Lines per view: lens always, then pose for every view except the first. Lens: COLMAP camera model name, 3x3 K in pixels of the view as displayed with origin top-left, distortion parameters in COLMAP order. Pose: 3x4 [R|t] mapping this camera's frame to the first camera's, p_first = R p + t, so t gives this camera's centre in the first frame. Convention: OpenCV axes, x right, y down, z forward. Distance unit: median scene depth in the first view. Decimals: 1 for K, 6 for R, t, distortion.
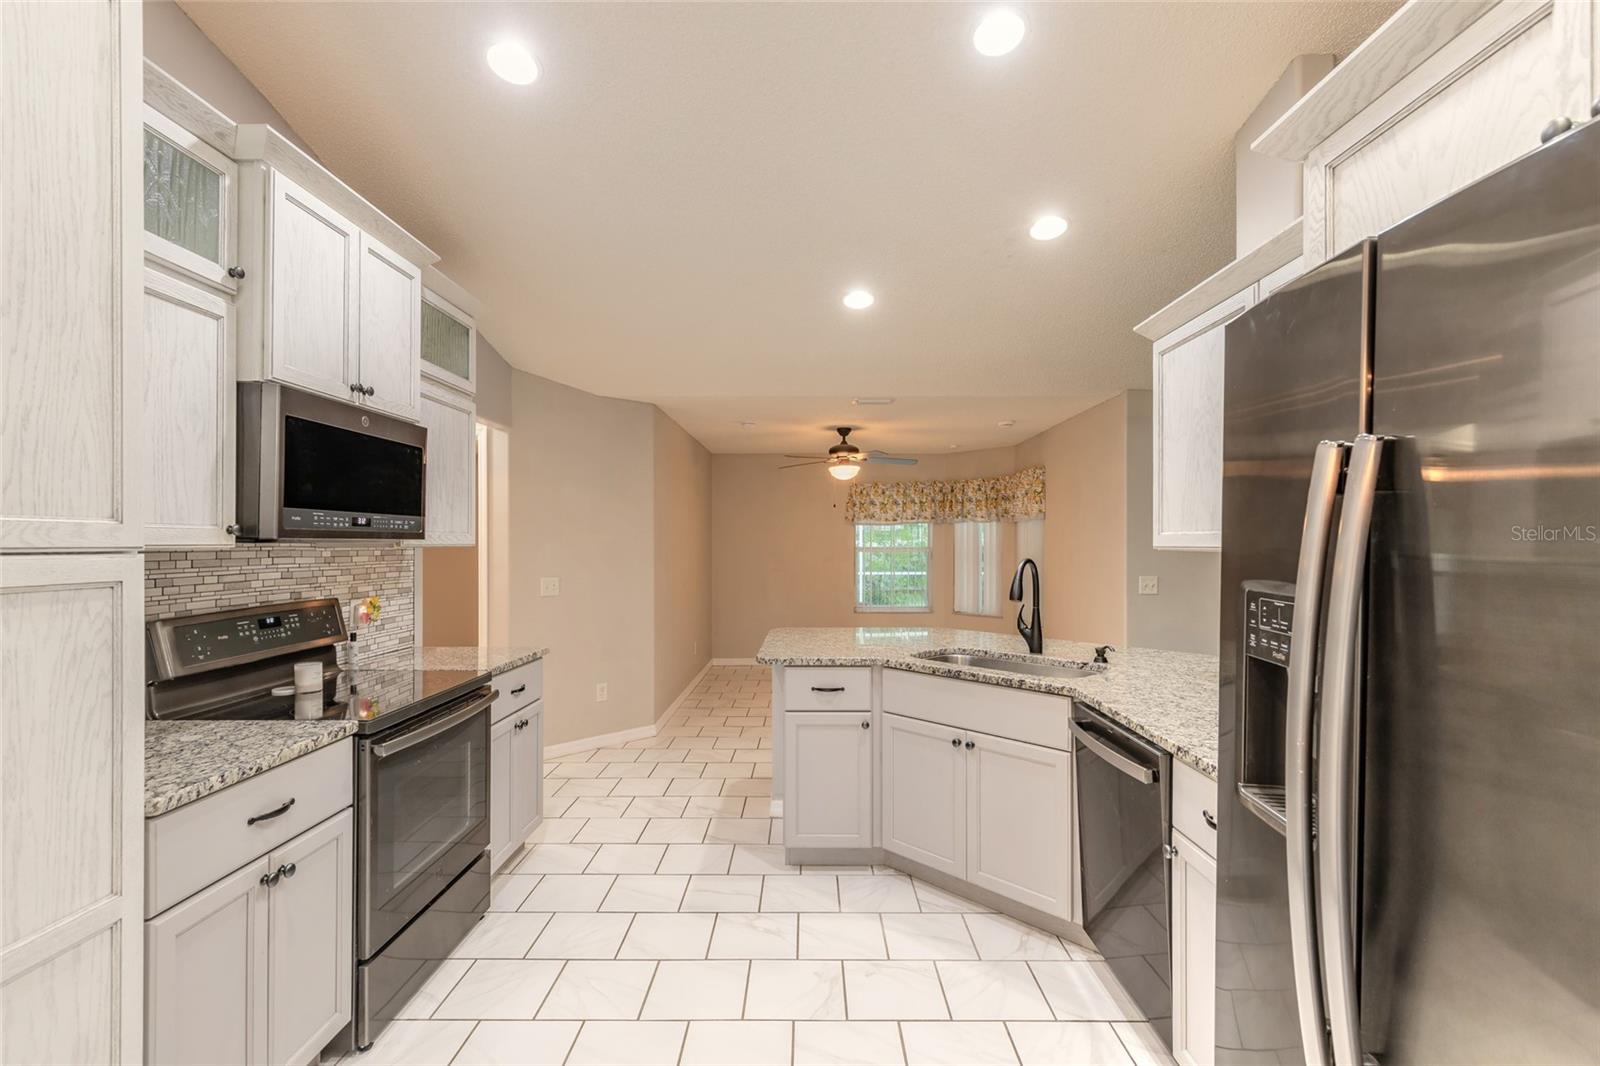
lens RADIAL K [[717.4, 0, 795.3], [0, 717.4, 538.7], [0, 0, 1]] dist [0.003929, -0.000156]
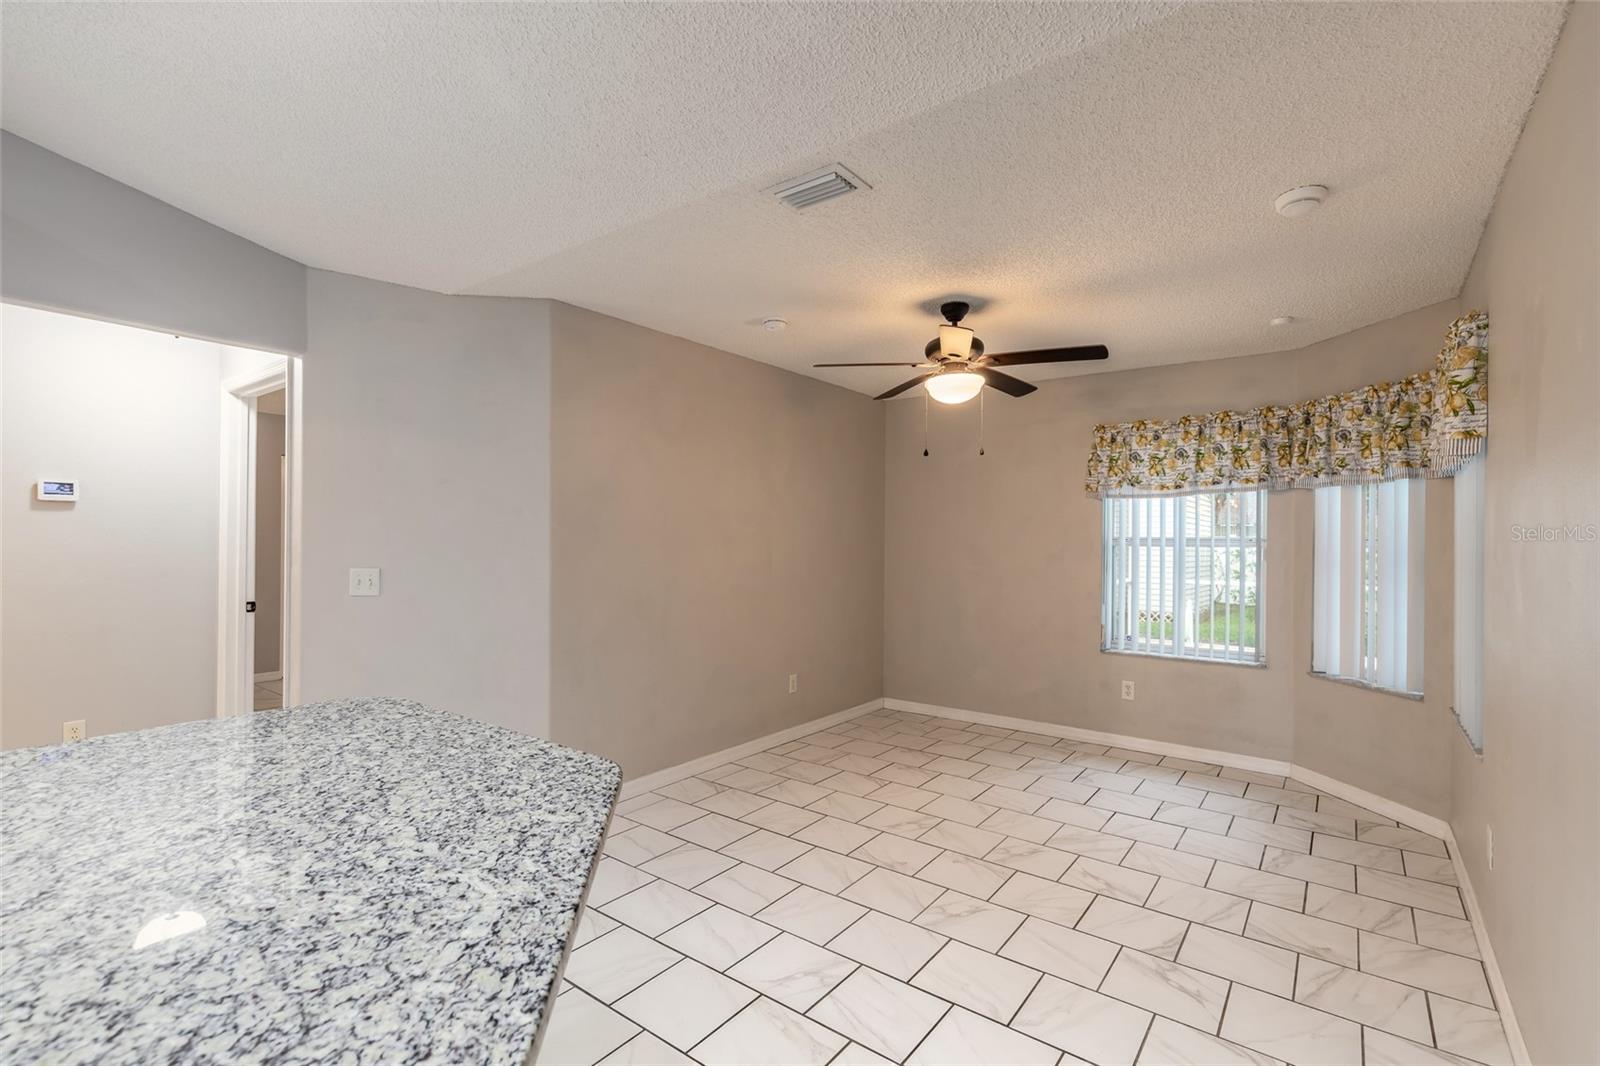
lens RADIAL K [[717.4, 0, 795.3], [0, 717.4, 538.7], [0, 0, 1]] dist [0.003929, -0.000156]
pose [[0.805977, 0.006358, -0.591913, 0.227195], [-0.005516, 0.999980, 0.003230, 0.012536], [0.591921, 0.000661, 0.805996, 0.404143]]
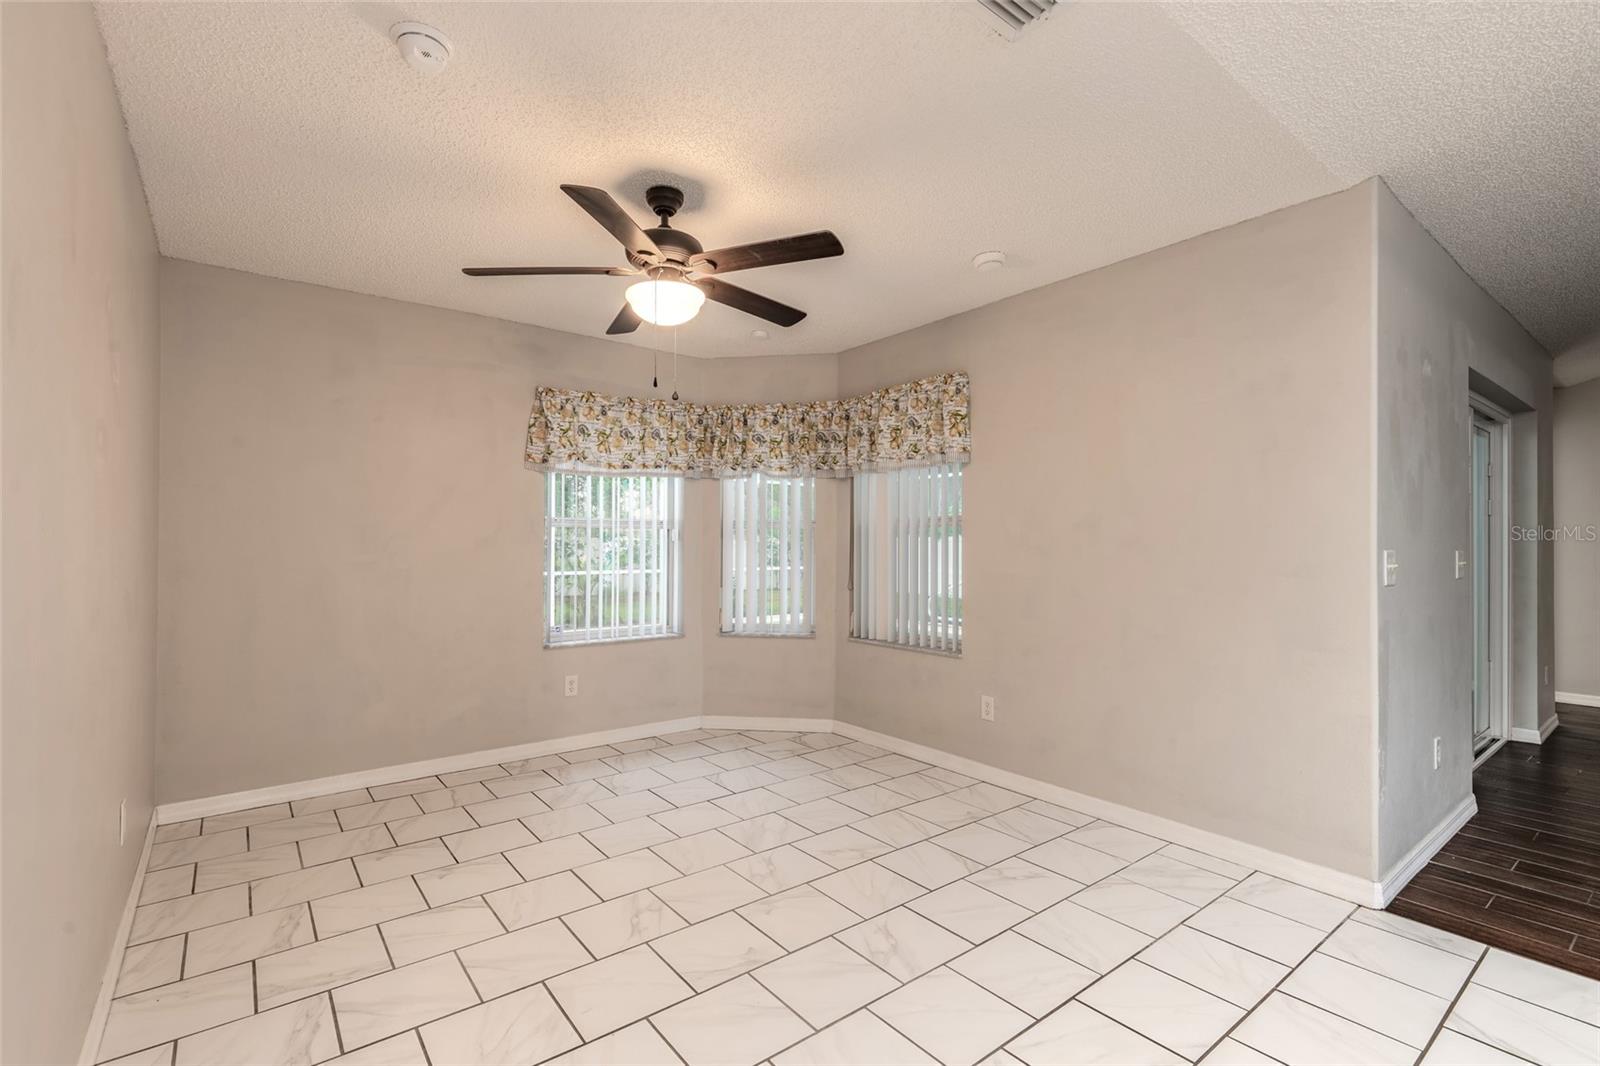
lens RADIAL K [[717.4, 0, 795.3], [0, 717.4, 538.7], [0, 0, 1]] dist [0.003929, -0.000156]
pose [[0.777945, 0.008444, 0.628276, -0.095536], [-0.005980, 0.999964, -0.006035, 0.029386], [-0.628304, 0.000938, 0.777967, 0.515899]]
